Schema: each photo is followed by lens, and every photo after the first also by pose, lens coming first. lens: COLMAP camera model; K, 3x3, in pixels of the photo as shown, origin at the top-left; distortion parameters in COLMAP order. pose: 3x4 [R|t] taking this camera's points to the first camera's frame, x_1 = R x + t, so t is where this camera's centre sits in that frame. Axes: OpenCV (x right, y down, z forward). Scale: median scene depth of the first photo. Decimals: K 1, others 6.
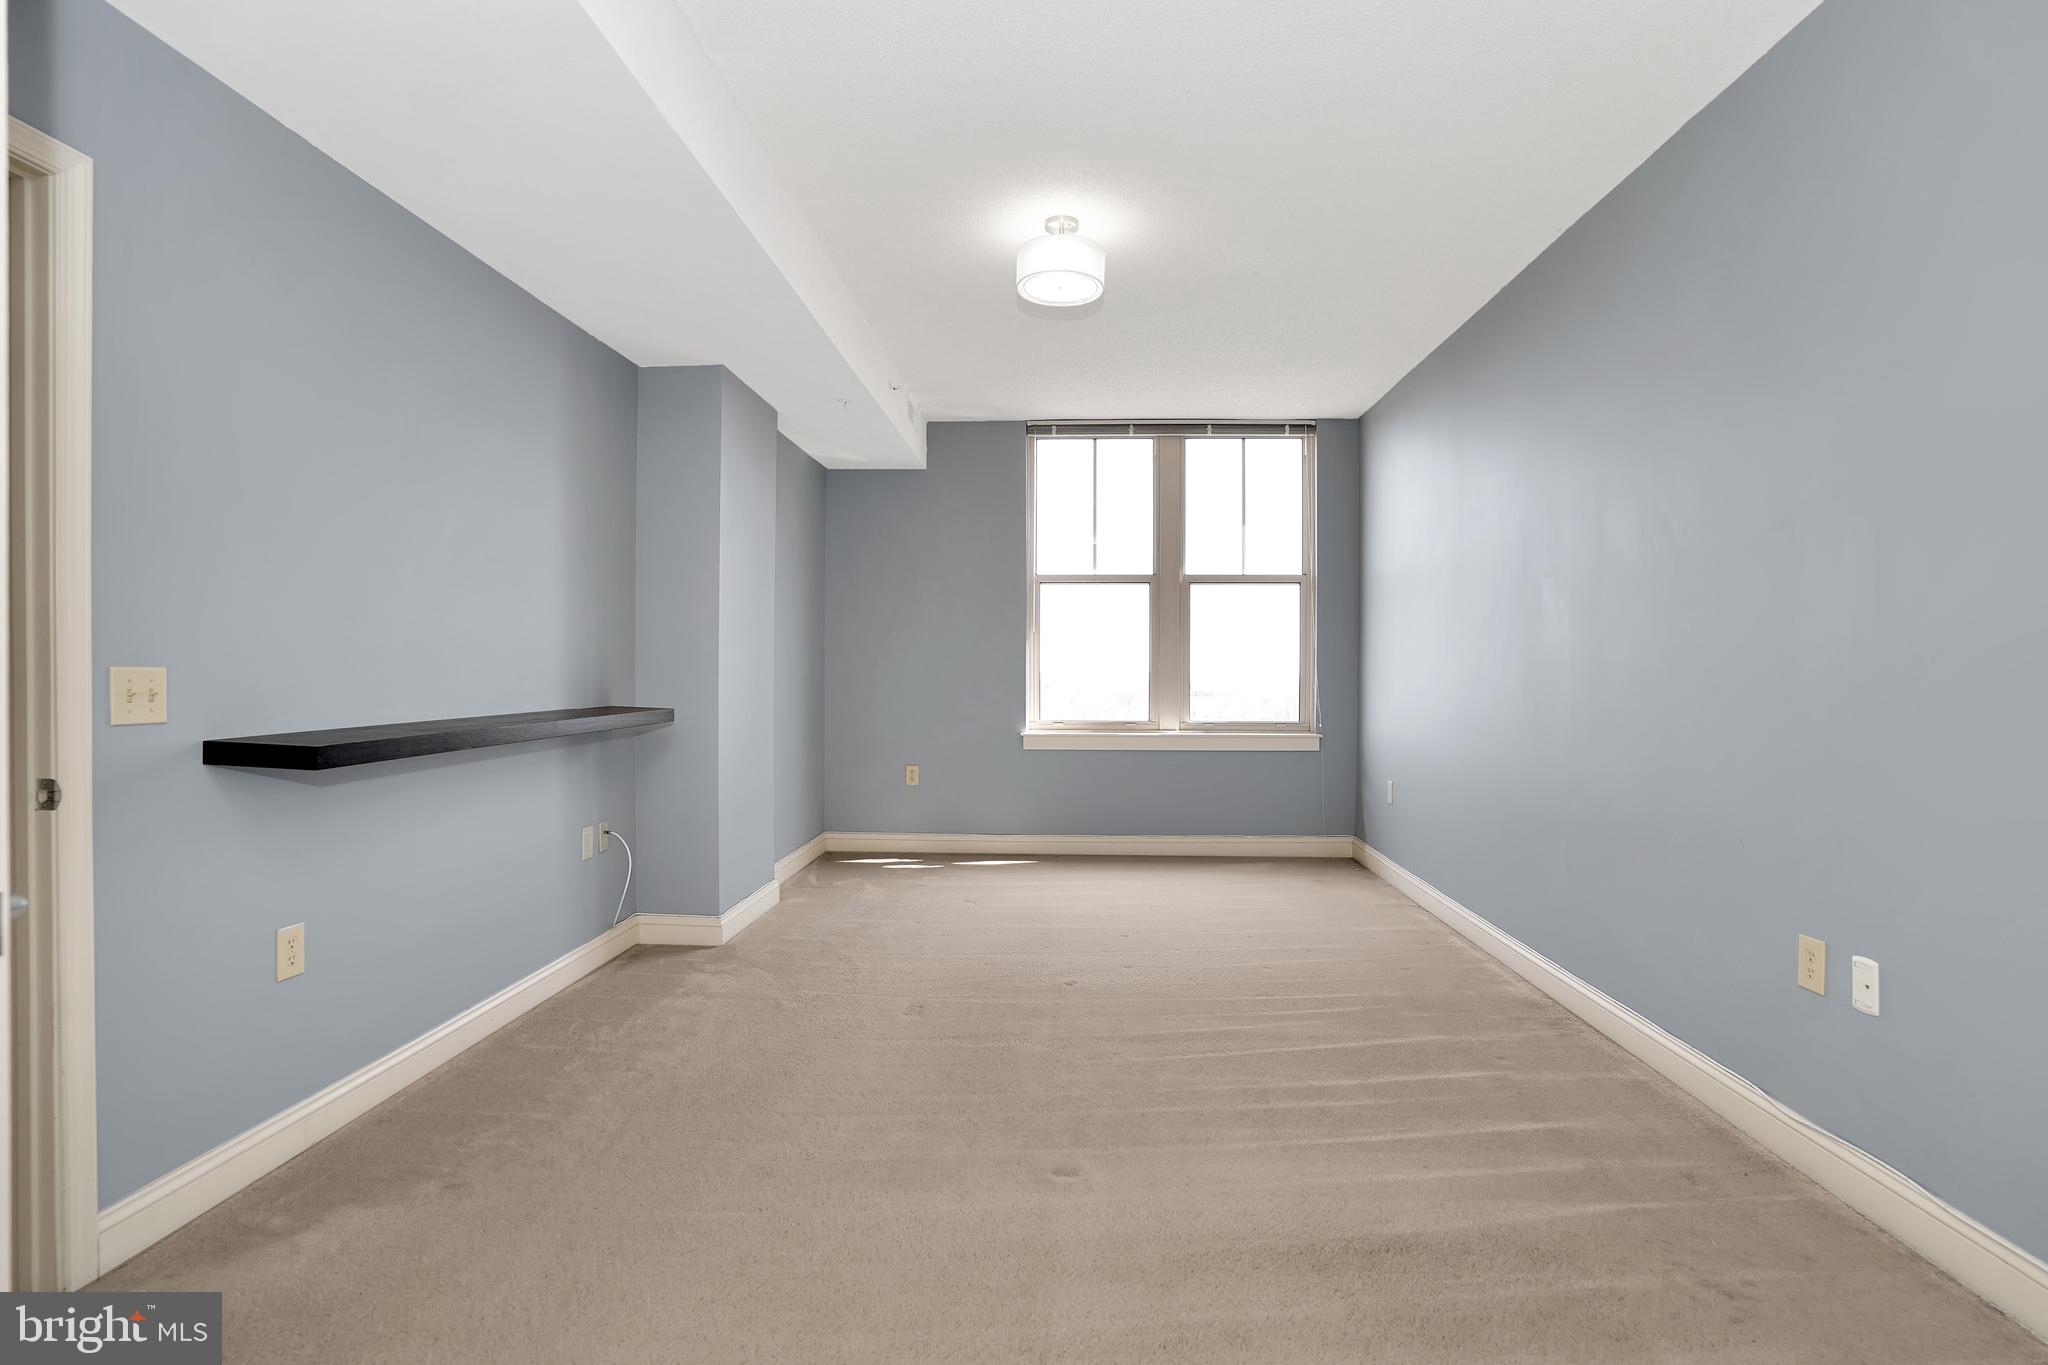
lens RADIAL K [[1029.3, 0, 1028.4], [0, 1029.3, 679.6], [0, 0, 1]] dist [-0.087111, 0.042923]
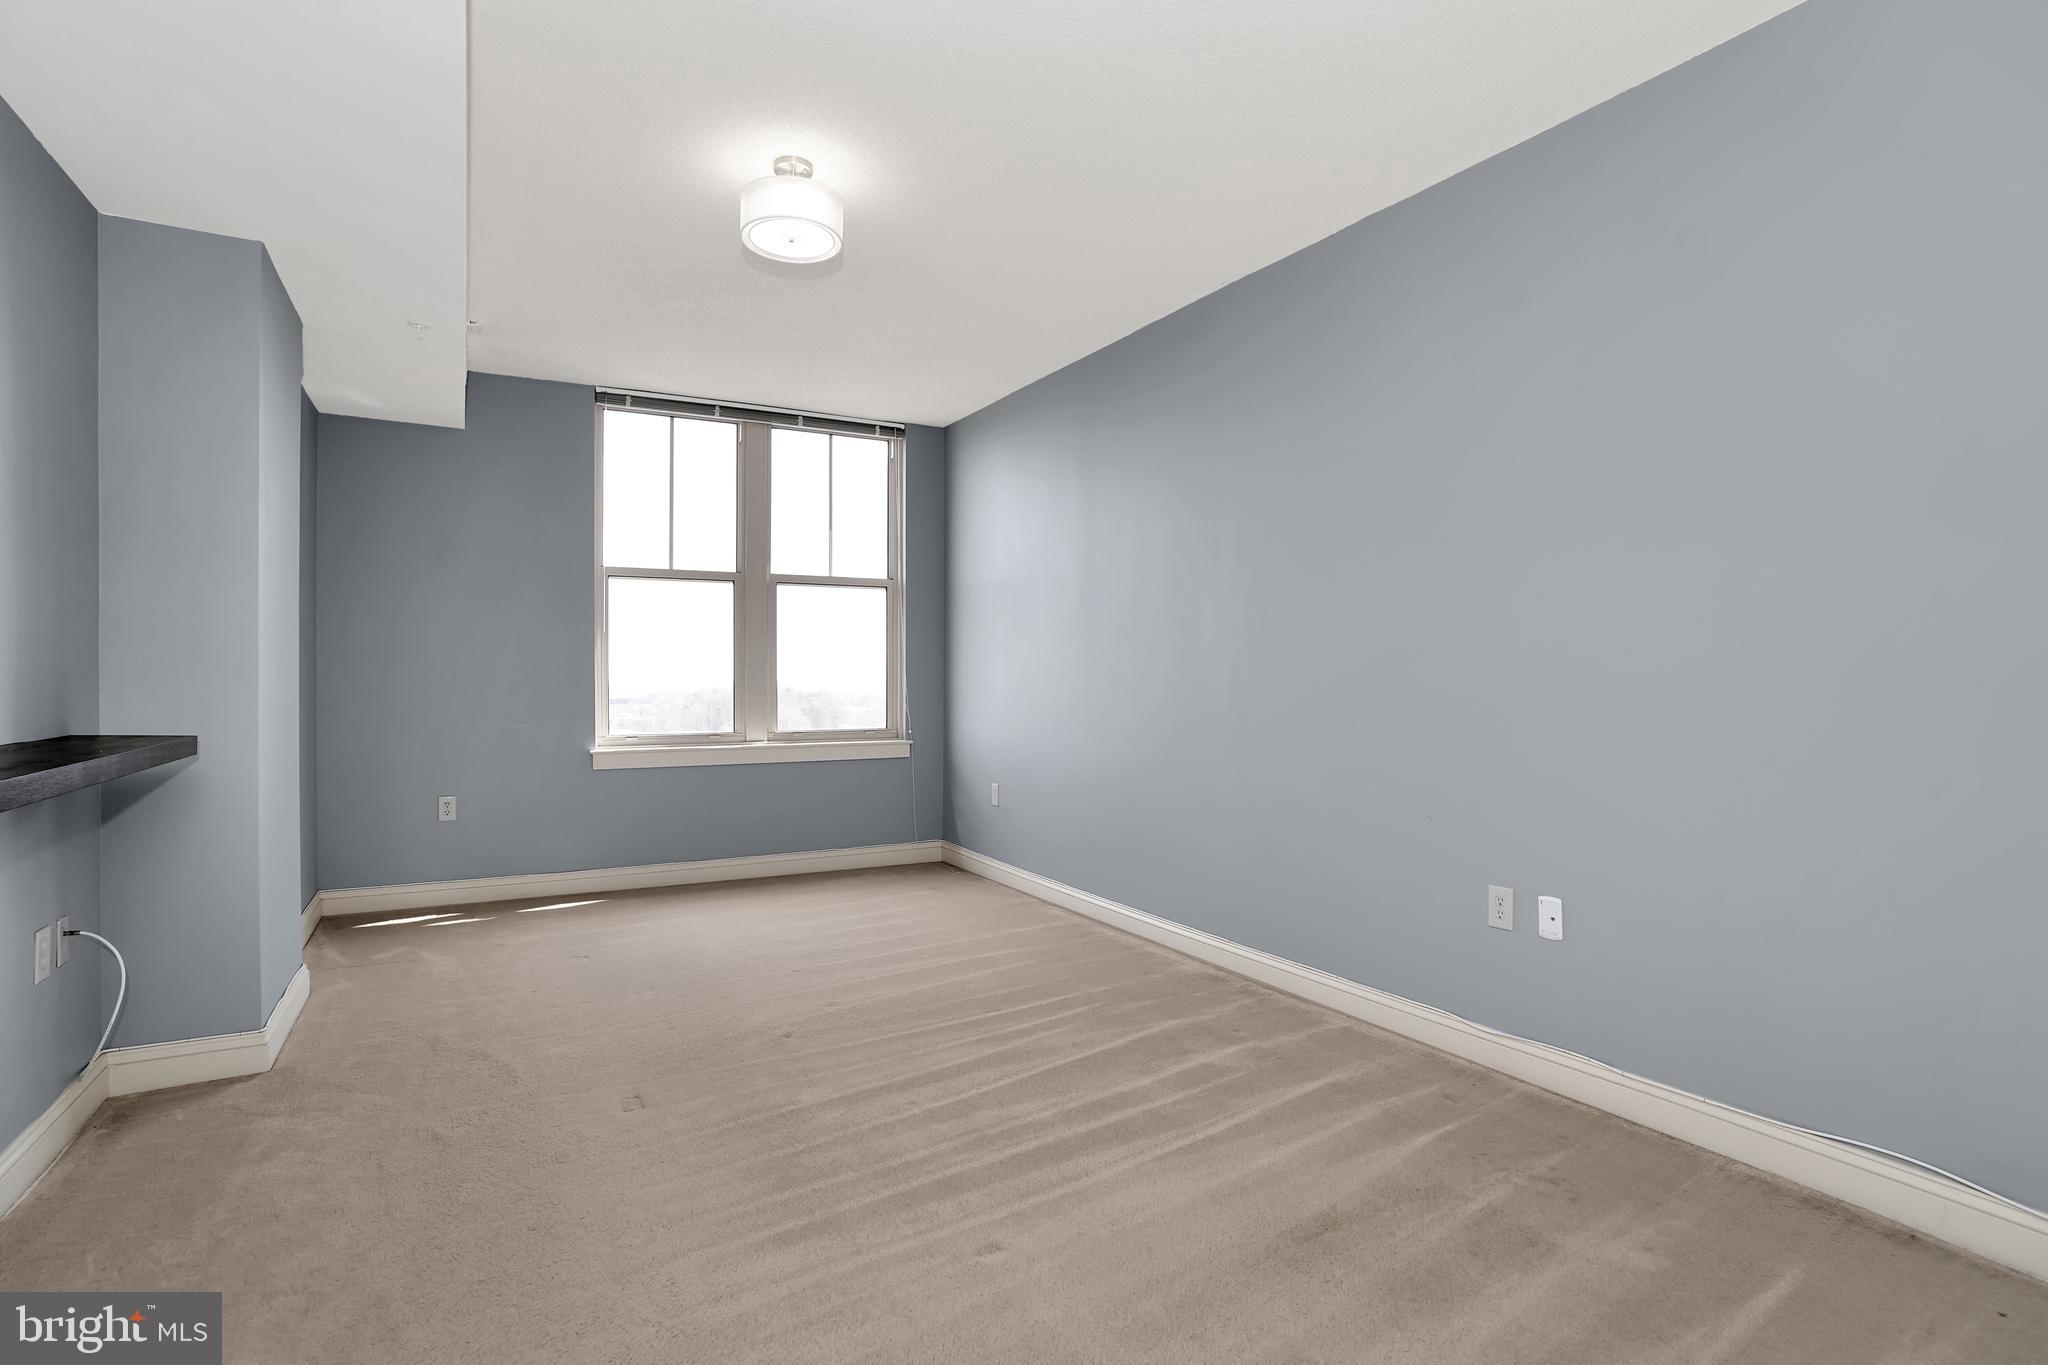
lens RADIAL K [[1029.3, 0, 1028.4], [0, 1029.3, 679.6], [0, 0, 1]] dist [-0.087111, 0.042923]
pose [[0.838679, -0.005076, 0.544603, -0.170706], [0.008331, 0.999959, -0.003511, -0.001288], [-0.544563, 0.007482, 0.838687, 0.103641]]
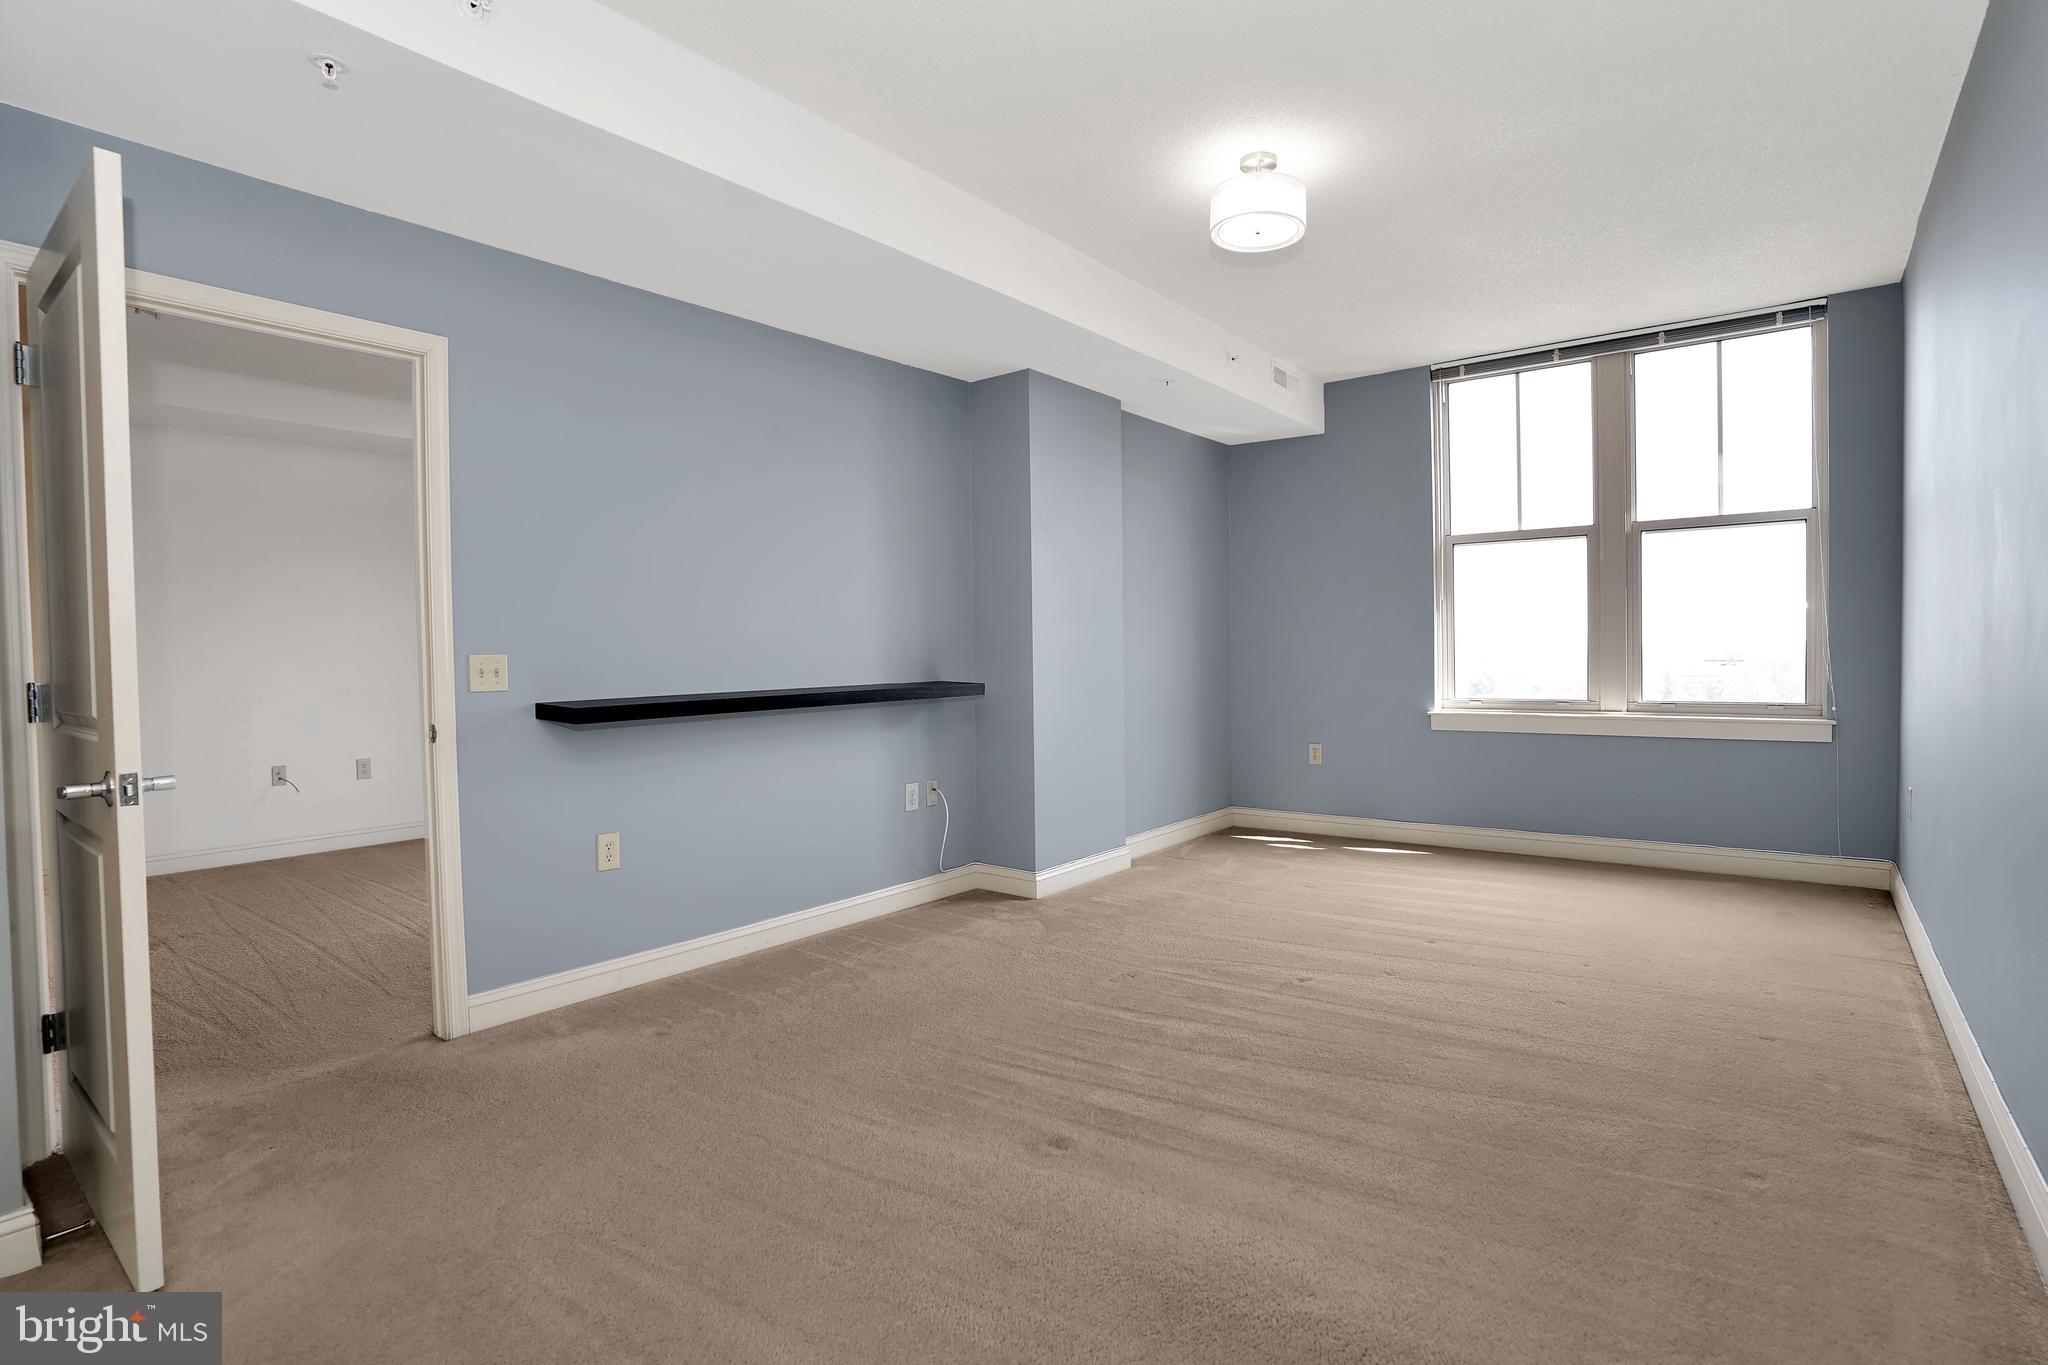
lens RADIAL K [[1025.7, 0, 1009.4], [0, 1025.7, 680.9], [0, 0, 1]] dist [-0.102588, 0.058728]
pose [[0.809138, 0.001269, -0.587617, 0.231598], [0.012848, 0.999720, 0.019851, 0.002615], [0.587478, -0.023612, 0.808896, 0.068671]]
